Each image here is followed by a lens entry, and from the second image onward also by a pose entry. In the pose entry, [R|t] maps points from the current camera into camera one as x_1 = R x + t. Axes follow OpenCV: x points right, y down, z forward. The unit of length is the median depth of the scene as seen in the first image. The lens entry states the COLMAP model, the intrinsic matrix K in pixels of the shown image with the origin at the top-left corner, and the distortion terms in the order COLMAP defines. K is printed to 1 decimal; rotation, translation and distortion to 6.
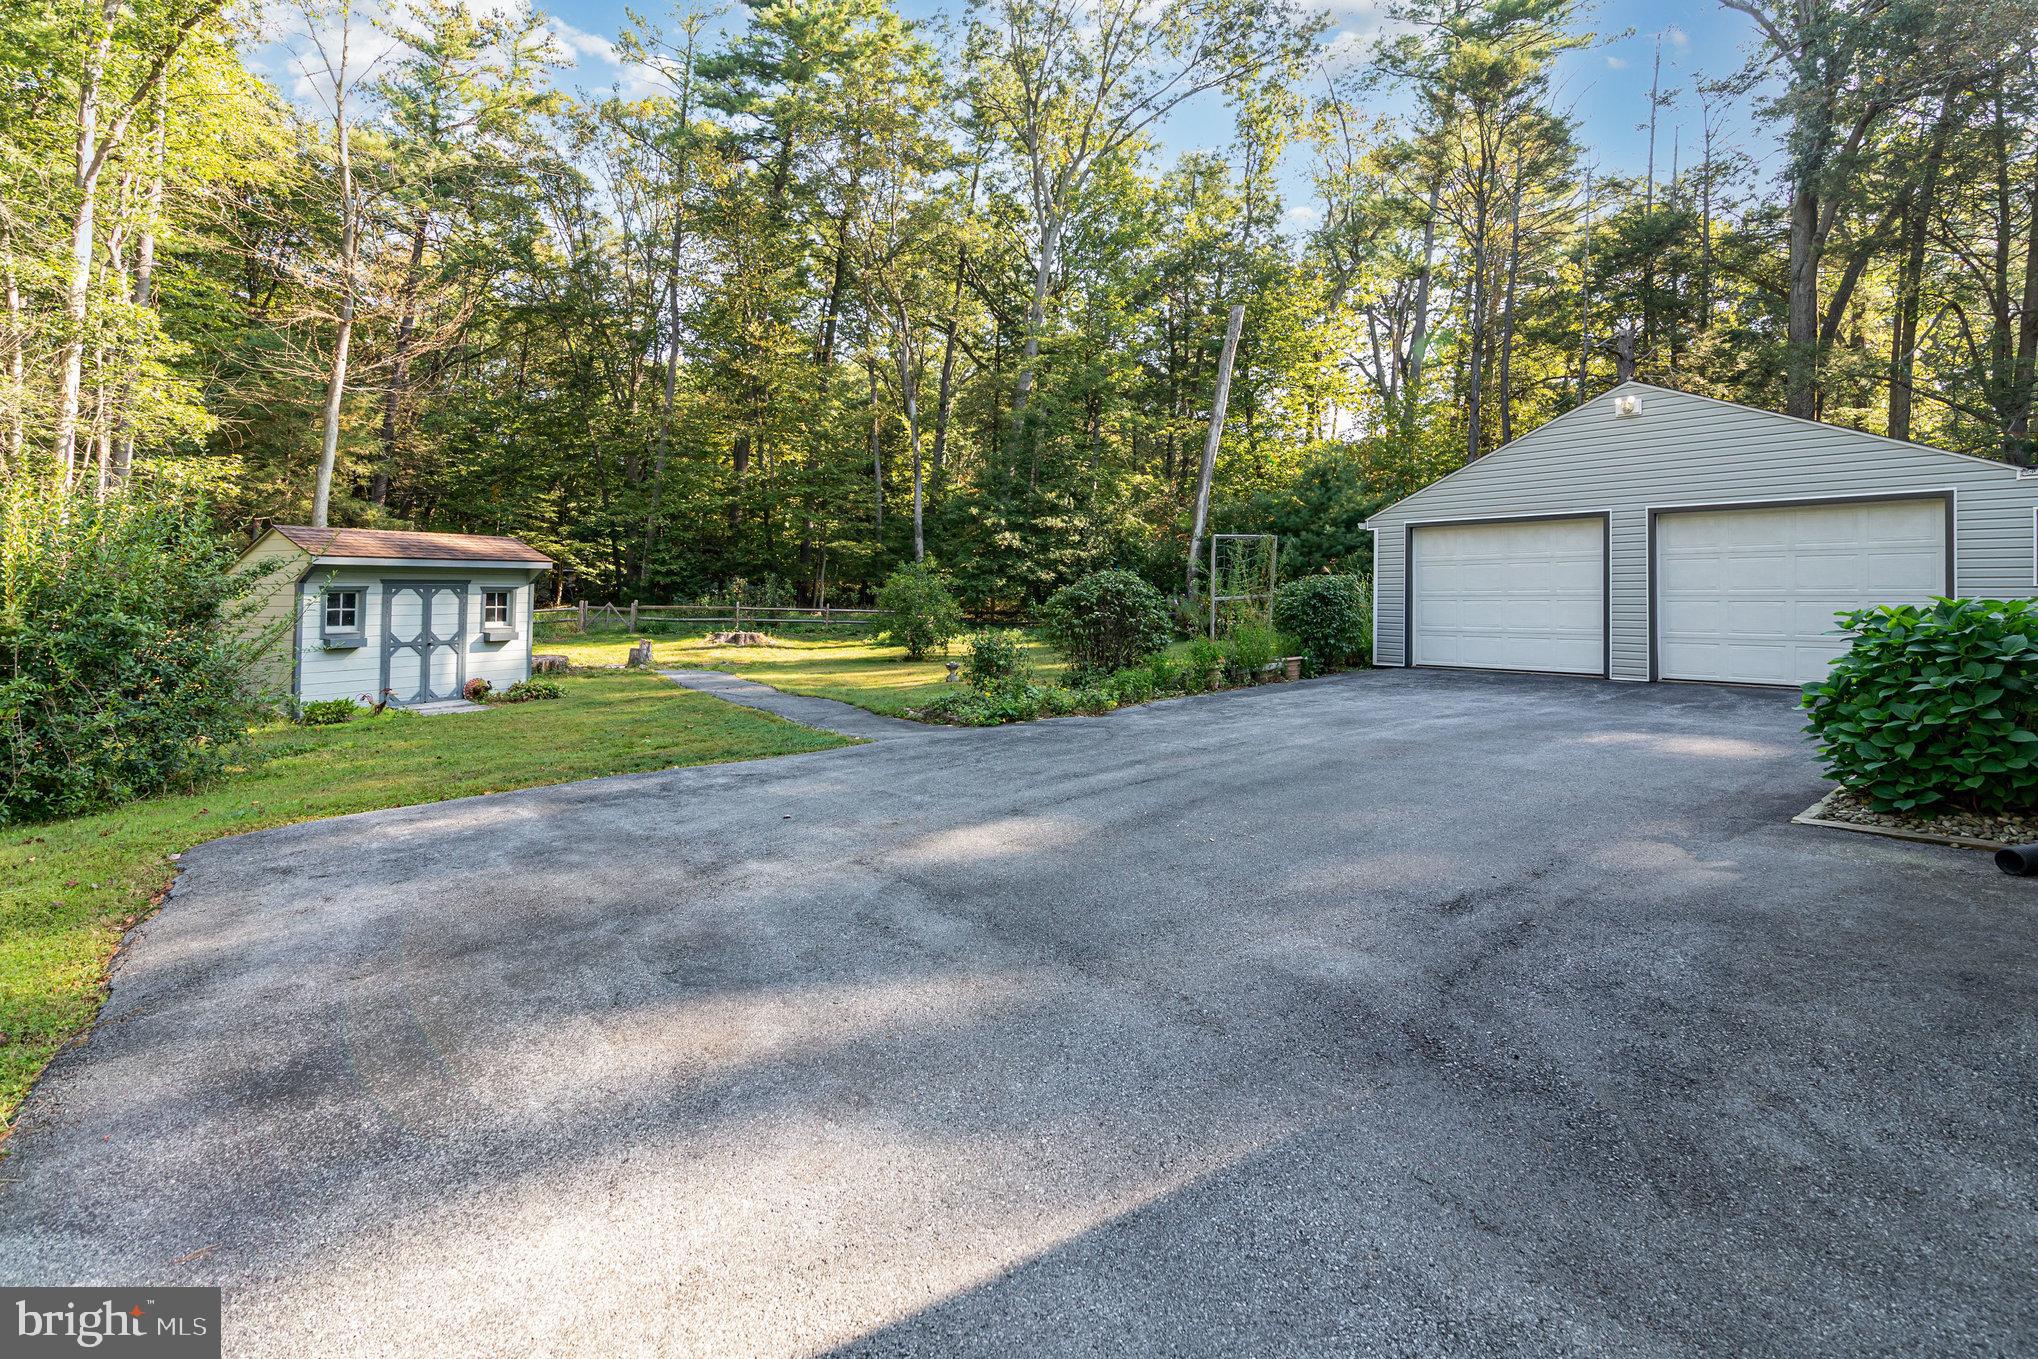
lens RADIAL K [[955.8, 0, 1025.2], [0, 955.8, 531.0], [0, 0, 1]] dist [-0.013196, 0.000492]
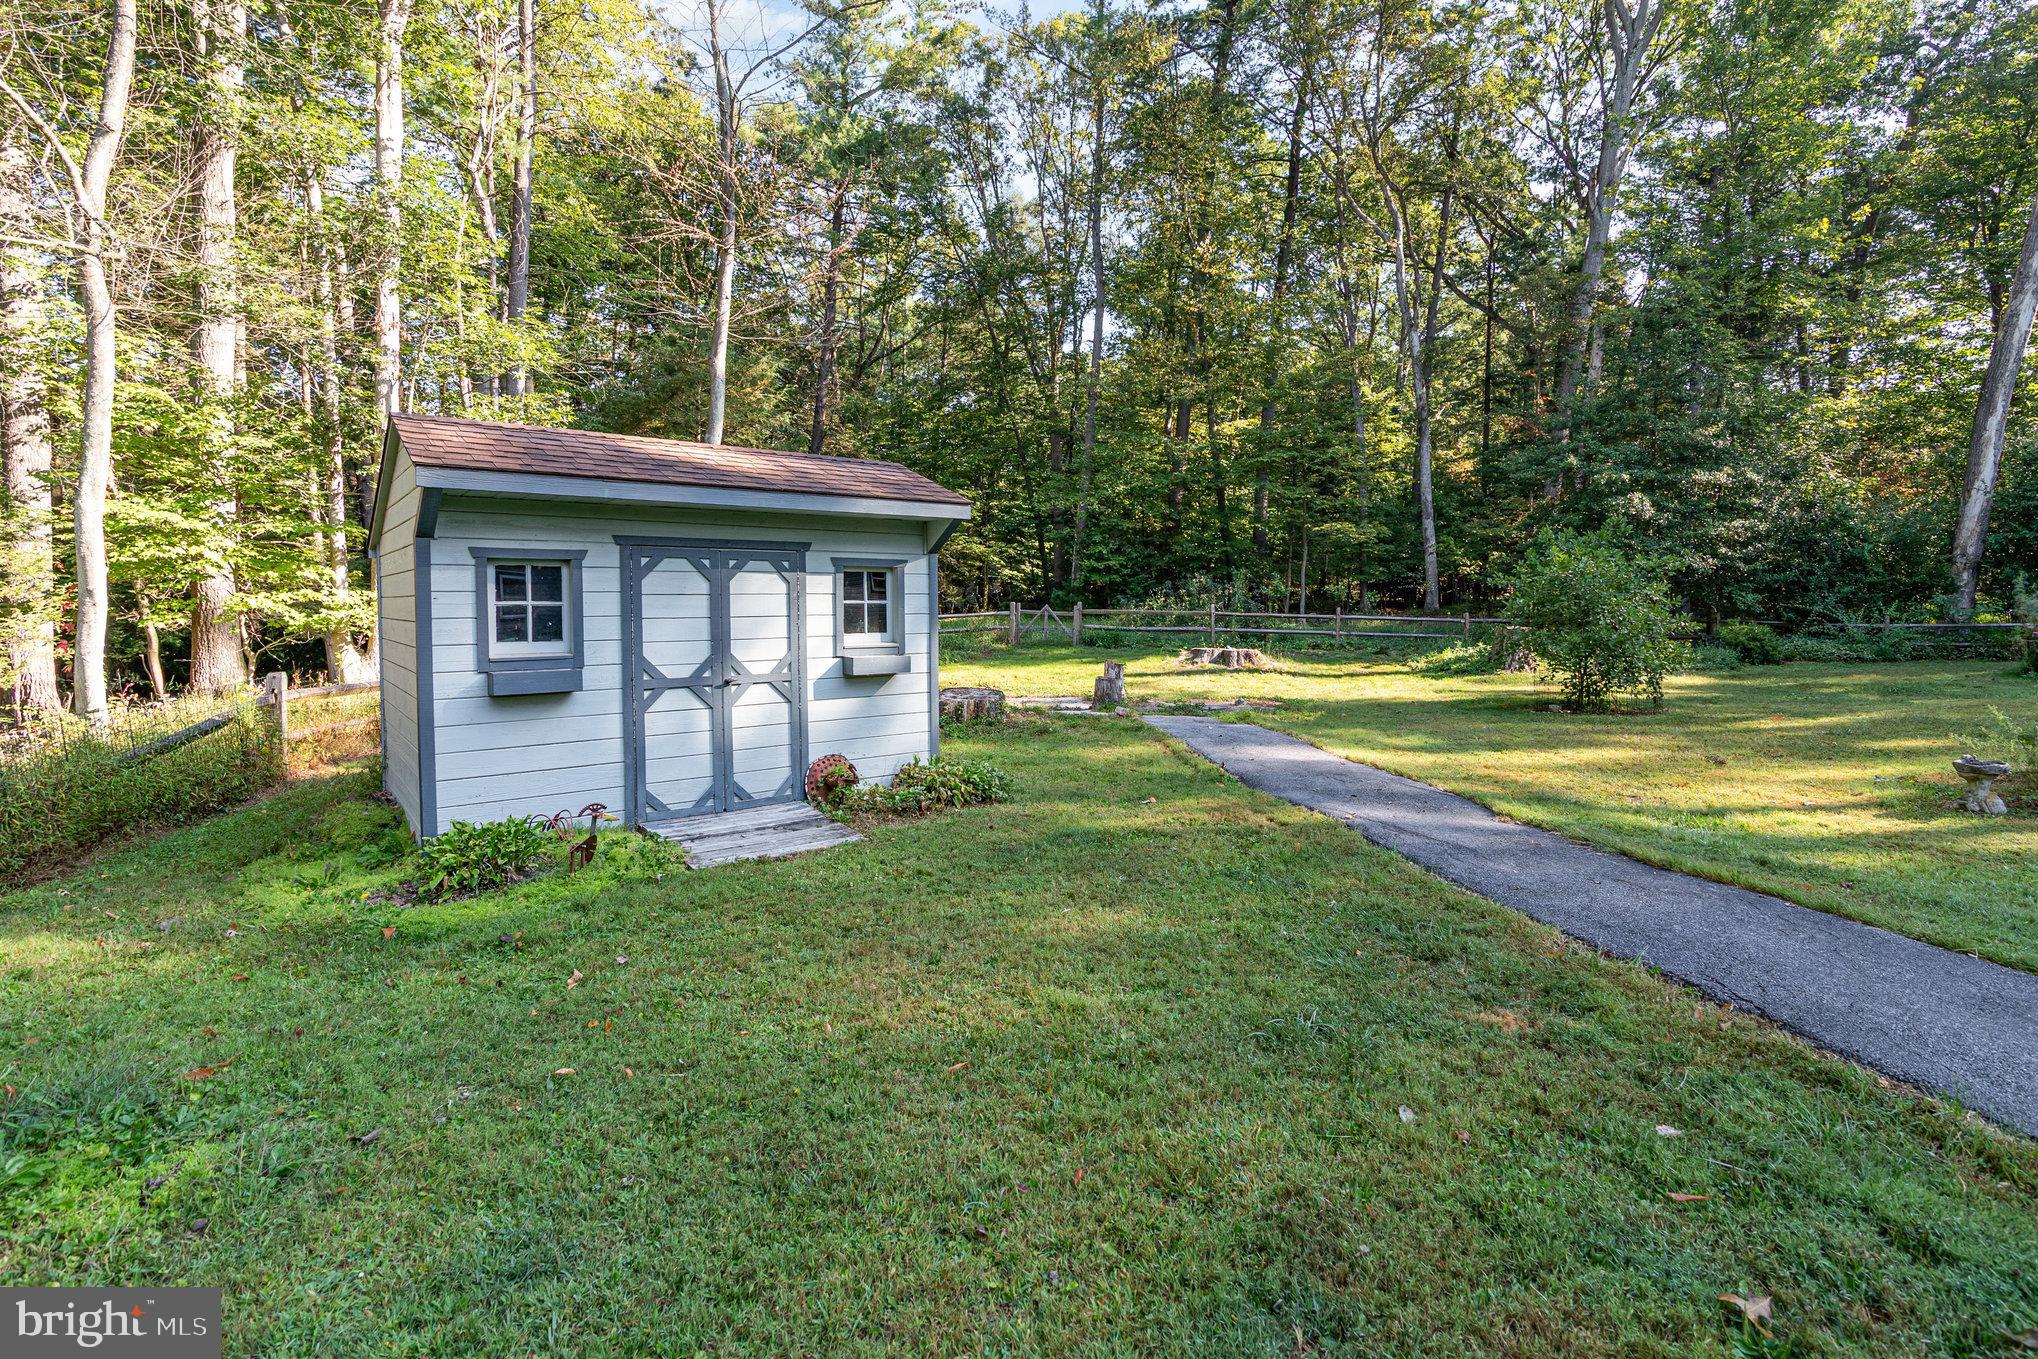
lens RADIAL K [[945.7, 0, 1070.1], [0, 945.7, 621.2], [0, 0, 1]] dist [-0.010076, -0.000608]
pose [[0.934431, 0.007705, -0.356060, -0.422730], [0.022469, 0.996499, 0.080530, 0.076702], [0.355433, -0.083250, 0.930987, 0.859723]]
